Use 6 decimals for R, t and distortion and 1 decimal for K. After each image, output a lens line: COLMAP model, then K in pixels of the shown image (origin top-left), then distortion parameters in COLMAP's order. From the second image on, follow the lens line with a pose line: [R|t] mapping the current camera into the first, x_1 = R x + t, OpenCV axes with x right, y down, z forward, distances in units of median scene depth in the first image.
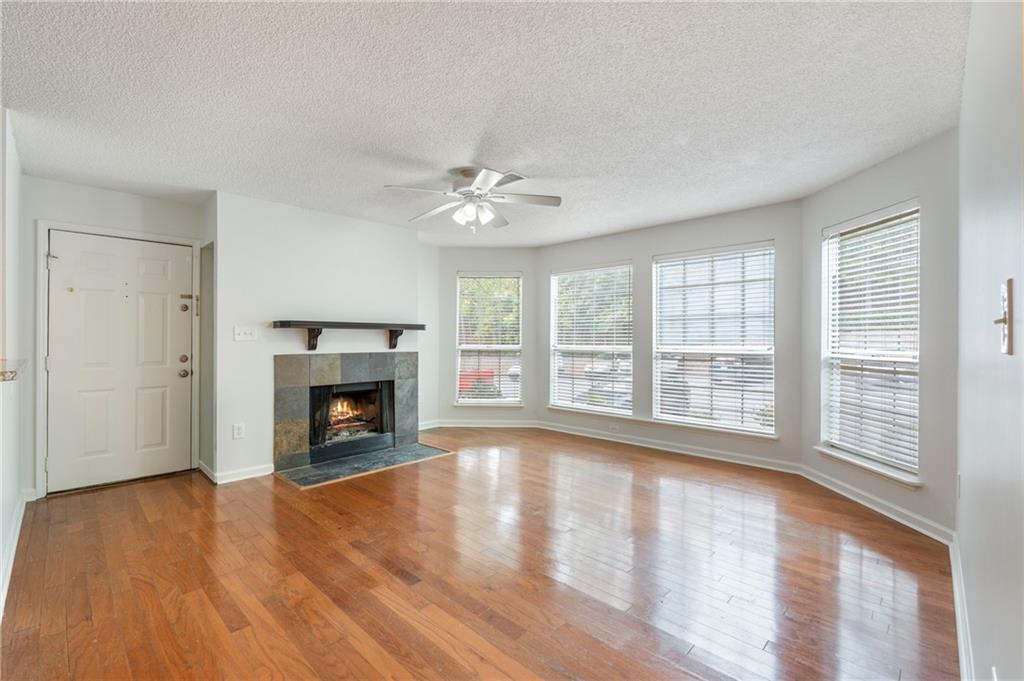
lens RADIAL K [[445.7, 0, 512.0], [0, 445.7, 340.5], [0, 0, 1]] dist [-0.001879, 0.000118]
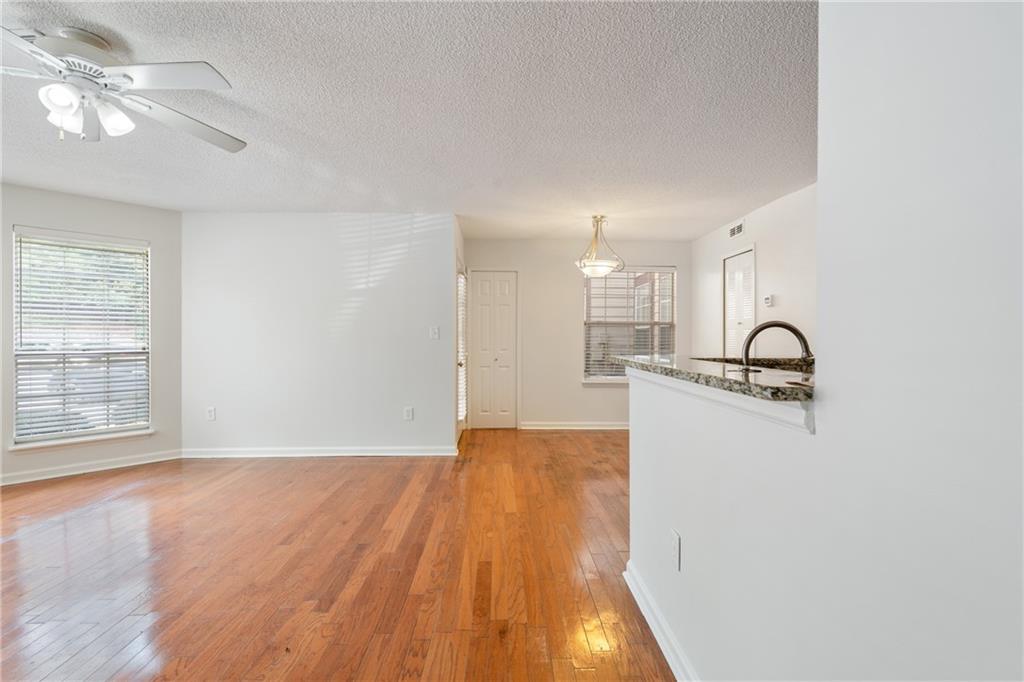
lens RADIAL K [[450.7, 0, 517.0], [0, 450.7, 336.8], [0, 0, 1]] dist [-0.002767, -0.000593]
pose [[-0.718017, -0.000628, 0.696025, -0.716265], [0.003664, 0.999982, 0.004682, -0.002954], [-0.696016, 0.005912, -0.718002, 0.845897]]
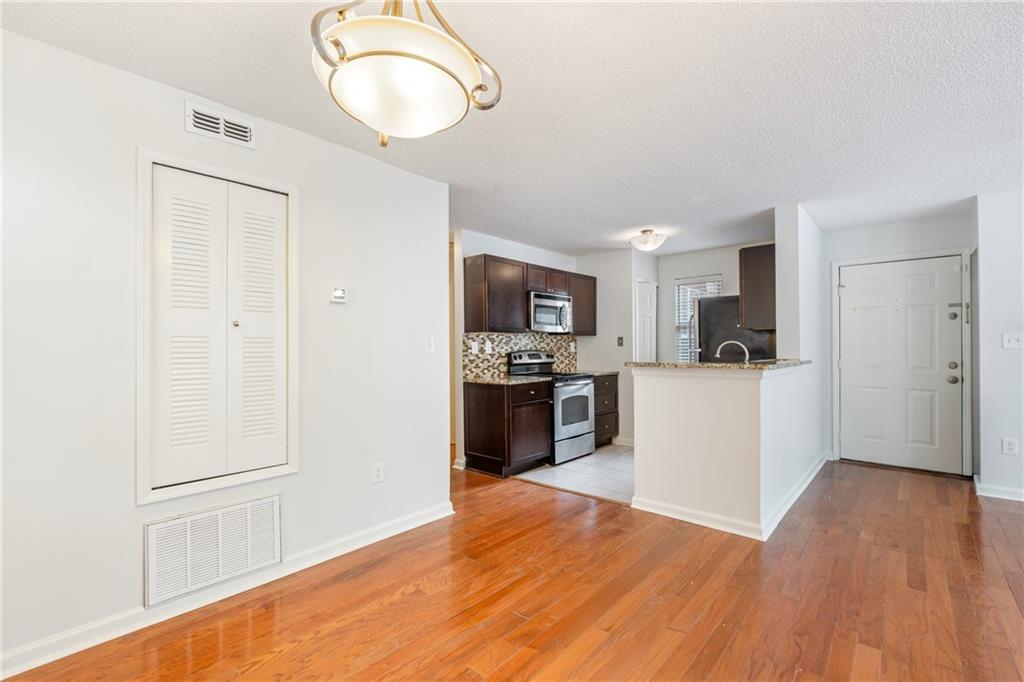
lens RADIAL K [[448.6, 0, 496.6], [0, 448.6, 341.7], [0, 0, 1]] dist [-0.015210, -0.000248]
pose [[0.019946, -0.007316, -0.999774, 0.259165], [0.000885, 0.999973, -0.007300, -0.007579], [0.999801, -0.000739, 0.019952, -0.075069]]
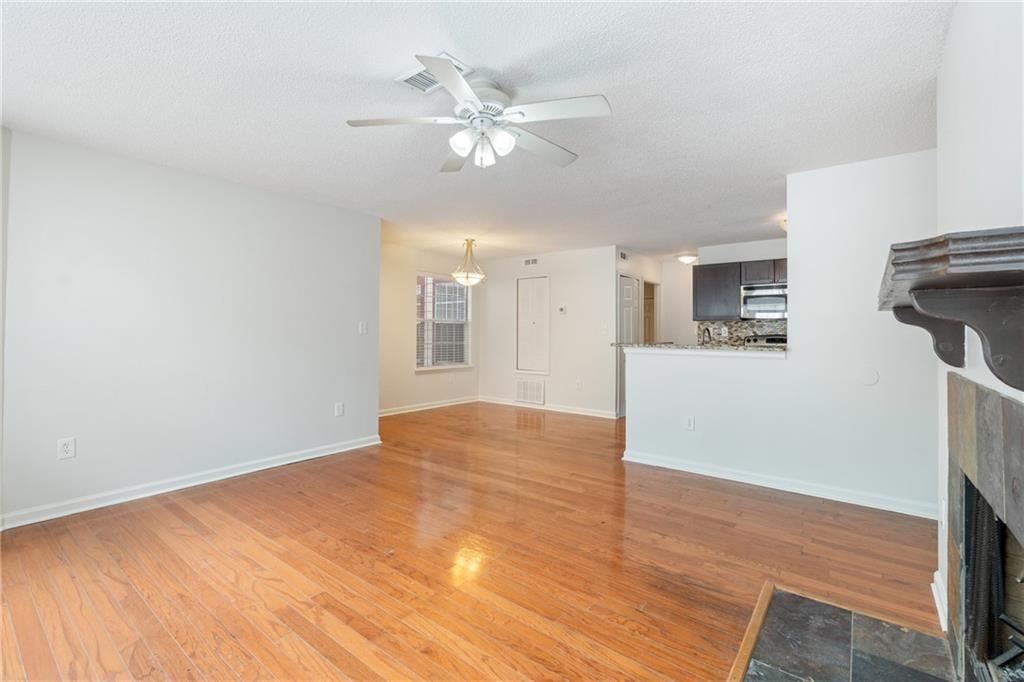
lens RADIAL K [[450.7, 0, 517.0], [0, 450.7, 336.8], [0, 0, 1]] dist [-0.002767, -0.000593]
pose [[-0.993874, -0.002445, -0.110492, -0.058093], [-0.004367, 0.999843, 0.017157, -0.007717], [0.110433, 0.017534, -0.993729, 1.369775]]
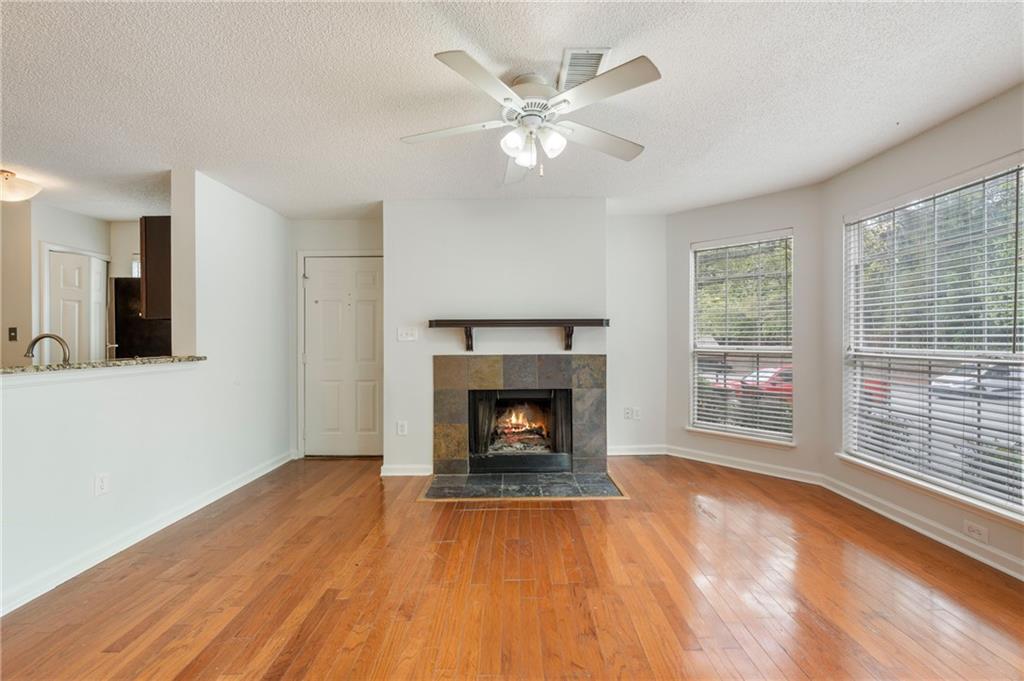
lens RADIAL K [[450.7, 0, 517.0], [0, 450.7, 336.3], [0, 0, 1]] dist [-0.002767, -0.000593]
pose [[0.695836, -0.006336, -0.718173, 0.306384], [0.005039, 0.999980, -0.003941, -0.004738], [0.718183, -0.000877, 0.695854, 0.433314]]
